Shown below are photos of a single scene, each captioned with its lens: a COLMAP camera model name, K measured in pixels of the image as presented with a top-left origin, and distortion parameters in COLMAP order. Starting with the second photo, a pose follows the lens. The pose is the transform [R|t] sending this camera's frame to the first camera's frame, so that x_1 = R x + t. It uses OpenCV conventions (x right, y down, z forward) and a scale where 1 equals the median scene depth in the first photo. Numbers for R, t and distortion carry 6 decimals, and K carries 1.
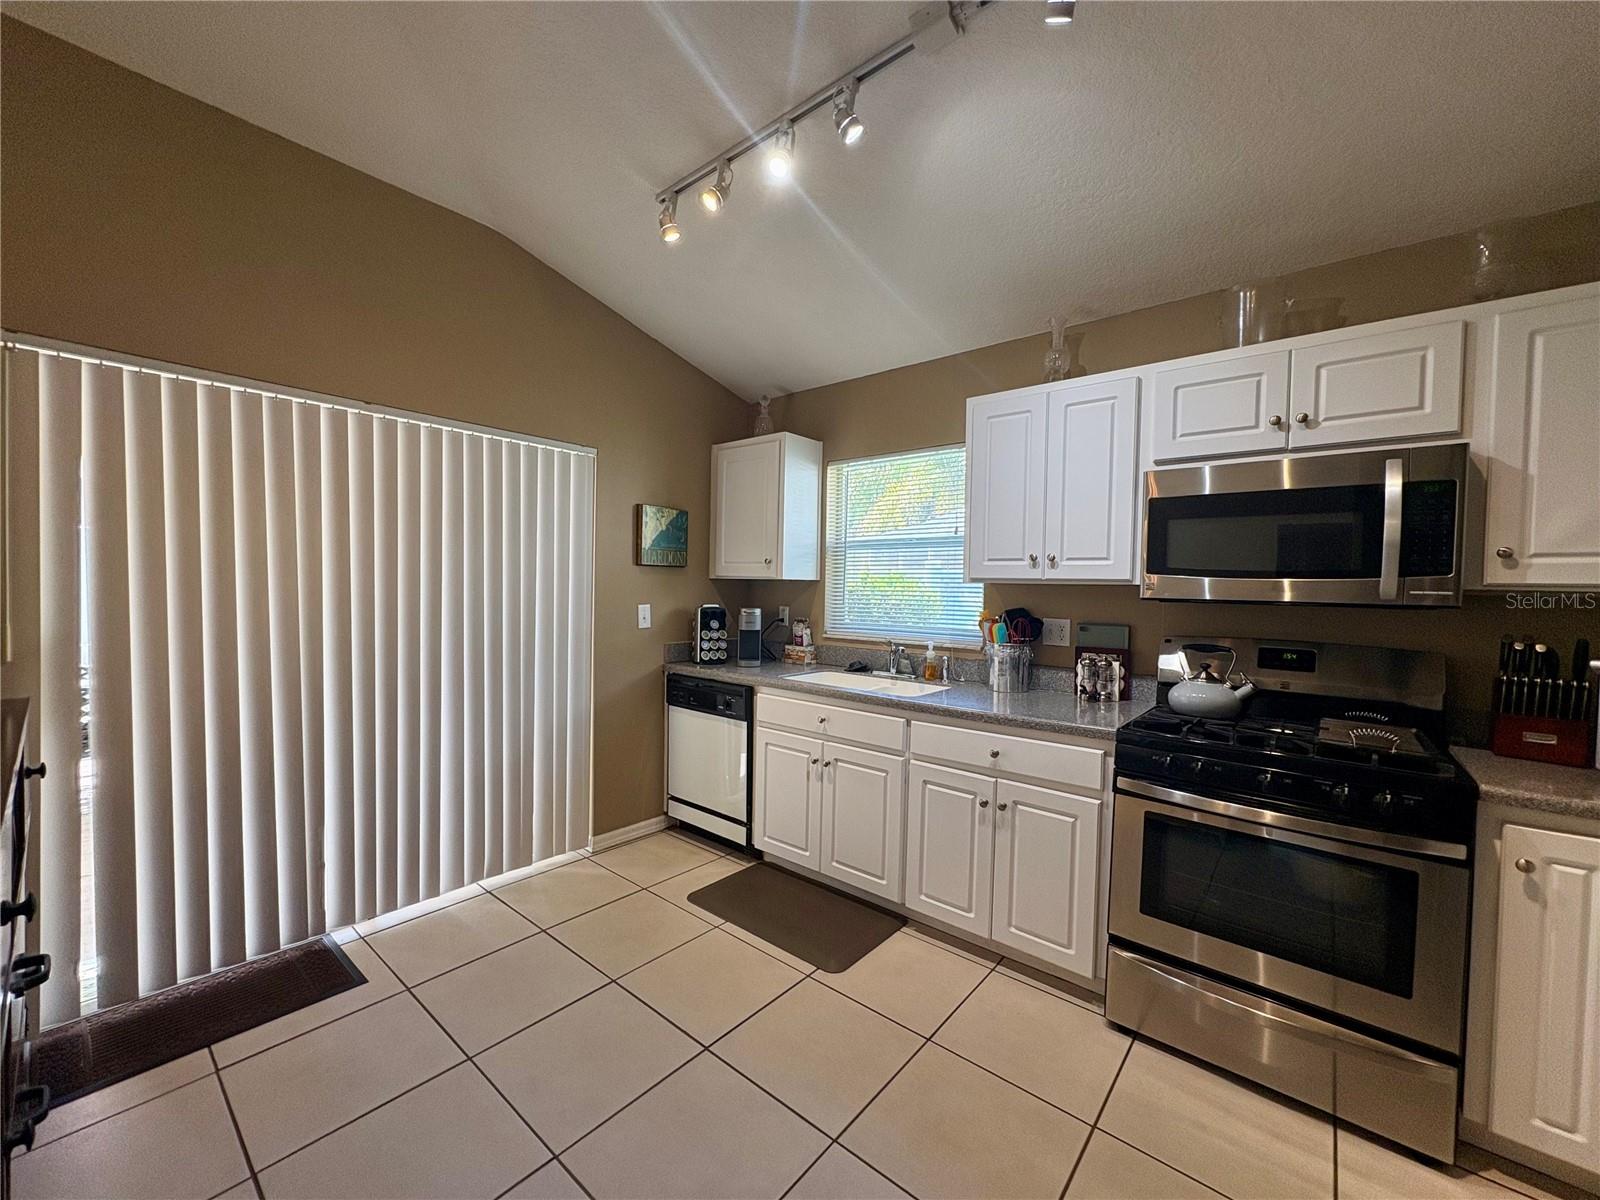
lens RADIAL K [[637.8, 0, 799.8], [0, 637.8, 599.9], [0, 0, 1]] dist [-0.002222, 0.000244]
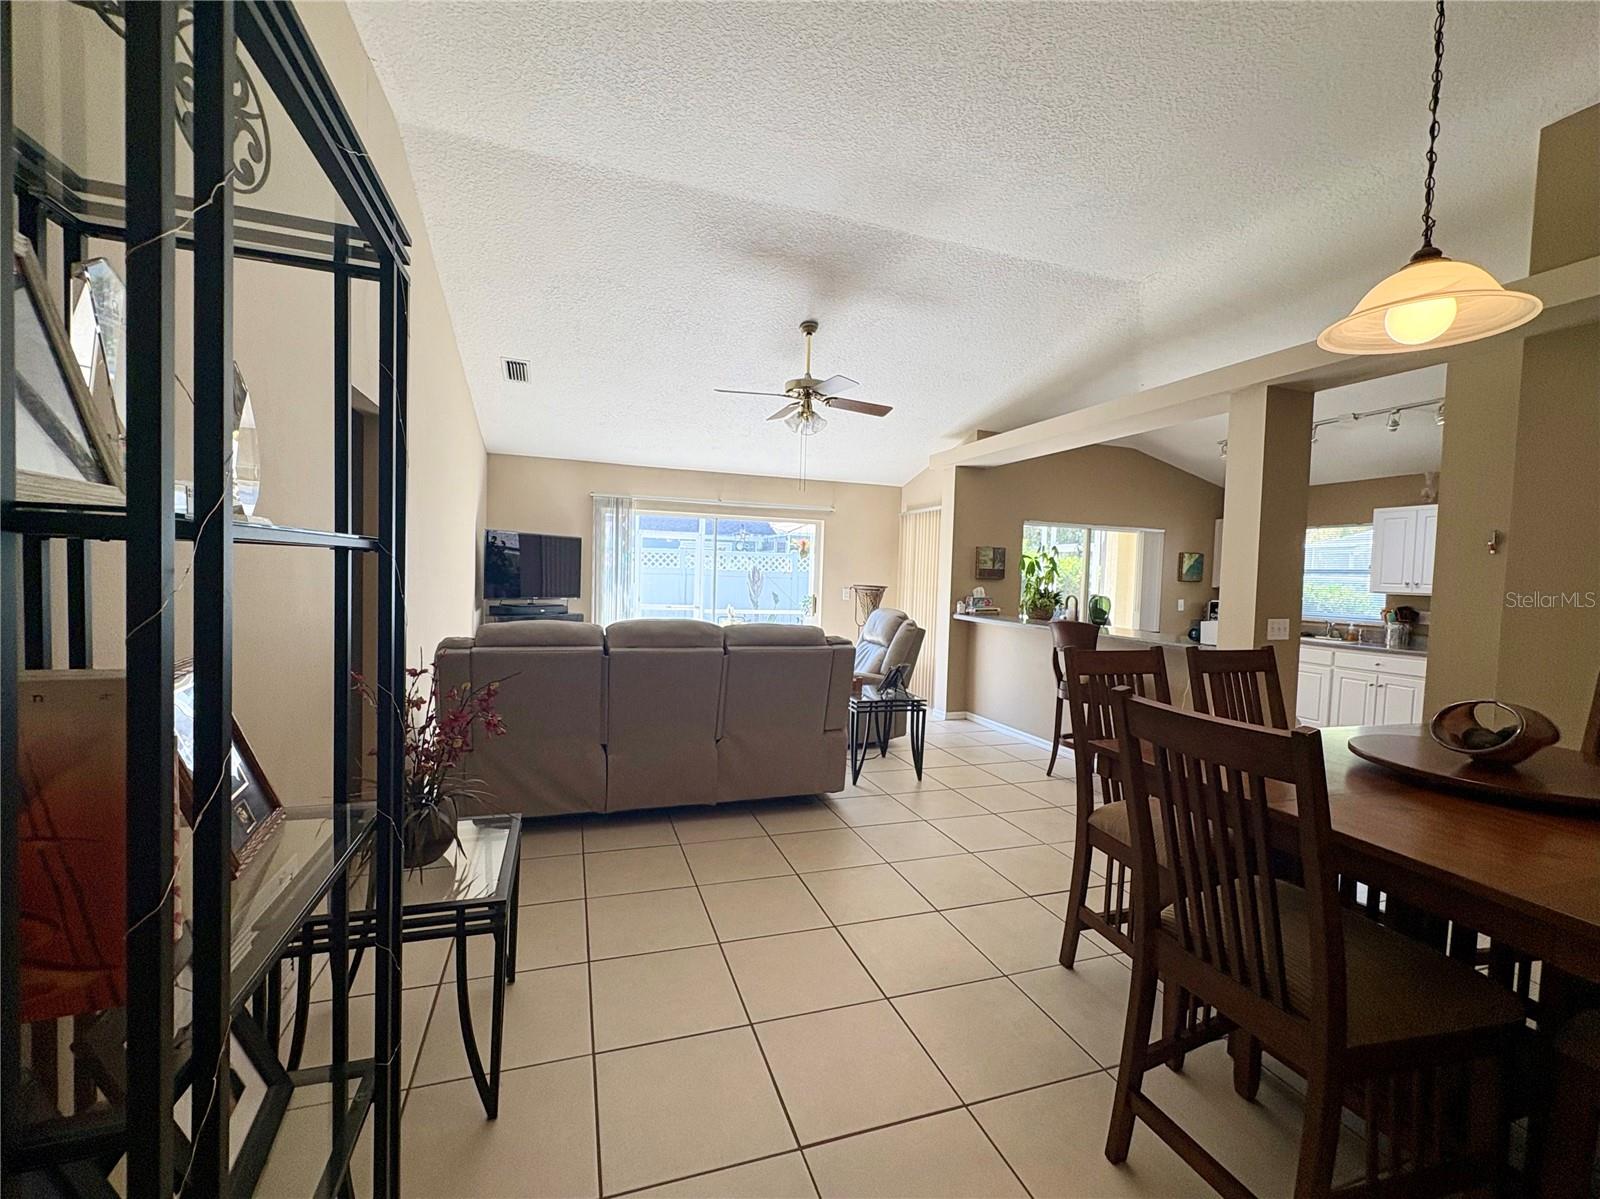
lens RADIAL K [[670.2, 0, 803.0], [0, 670.2, 593.4], [0, 0, 1]] dist [-0.001736, -0.000079]
pose [[0.856530, 0.023654, -0.515556, -0.226520], [-0.025721, 0.999664, 0.003134, 0.015405], [0.515457, 0.010577, 0.856850, -2.026736]]
